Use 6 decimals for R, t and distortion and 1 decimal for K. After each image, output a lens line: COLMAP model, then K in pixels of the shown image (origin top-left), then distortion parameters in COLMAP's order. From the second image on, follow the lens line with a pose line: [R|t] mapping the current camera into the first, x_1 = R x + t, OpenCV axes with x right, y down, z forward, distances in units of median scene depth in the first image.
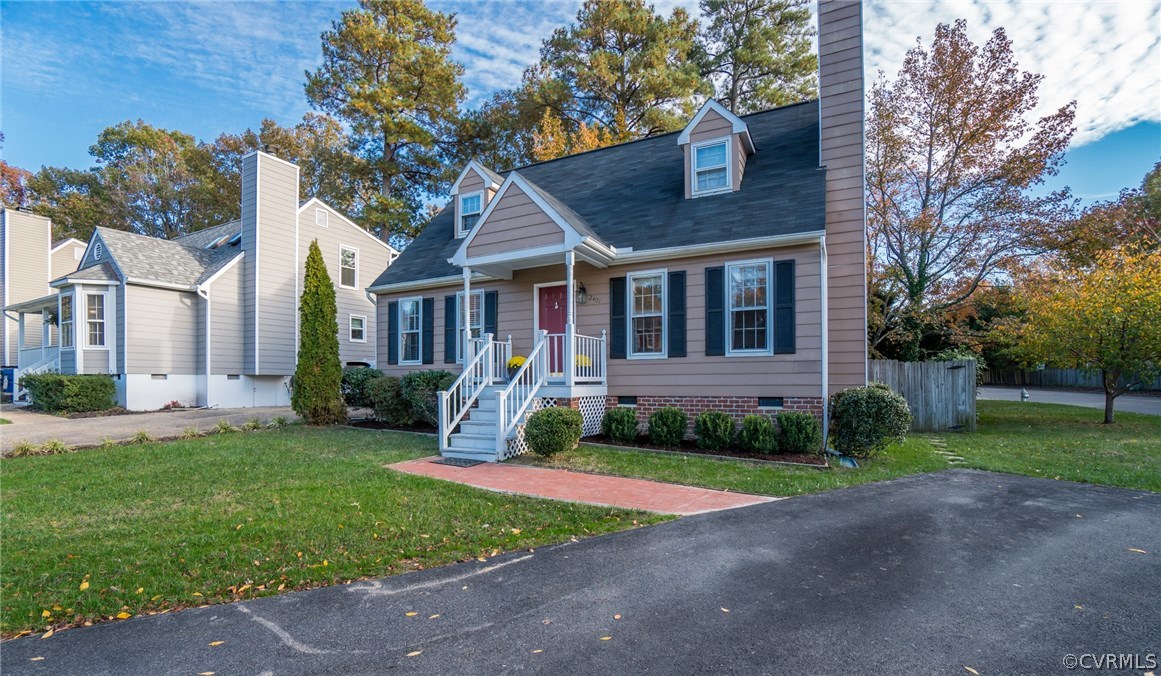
lens RADIAL K [[479.3, 0, 558.5], [0, 479.3, 382.4], [0, 0, 1]] dist [-0.037520, -0.000126]
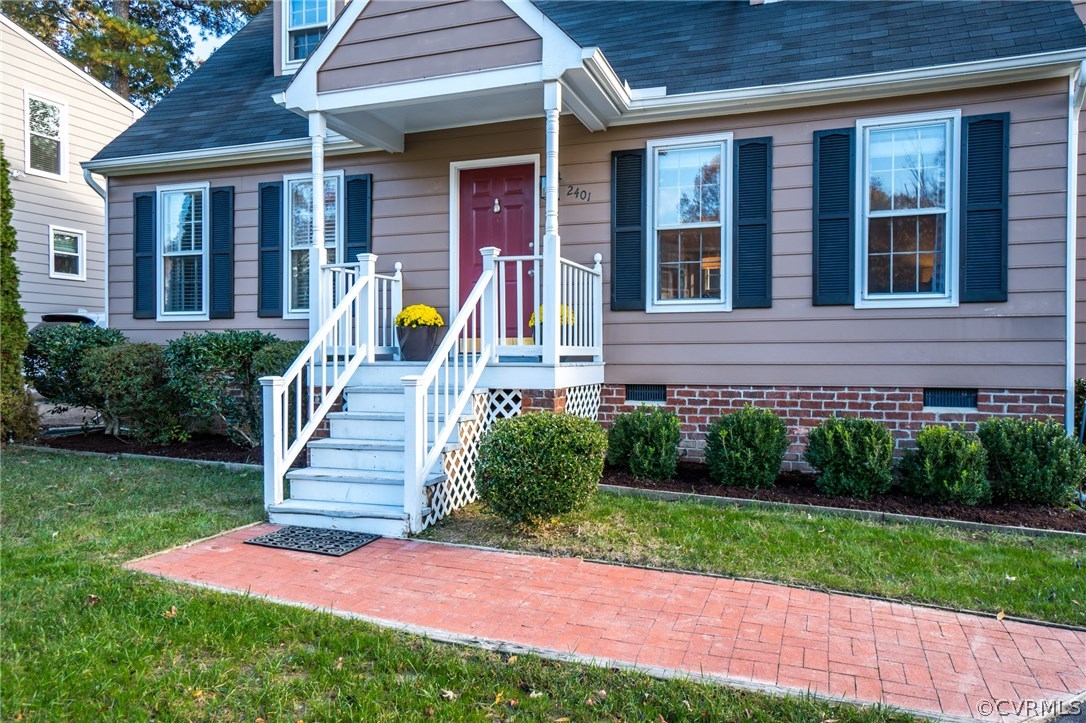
lens RADIAL K [[708.7, 0, 514.8], [0, 708.7, 352.8], [0, 0, 1]] dist [0.031419, 0.005481]
pose [[0.987922, 0.005374, 0.154860, -0.117946], [-0.004715, 0.999978, -0.004624, -0.001030], [-0.154881, 0.003838, 0.987926, 0.298071]]
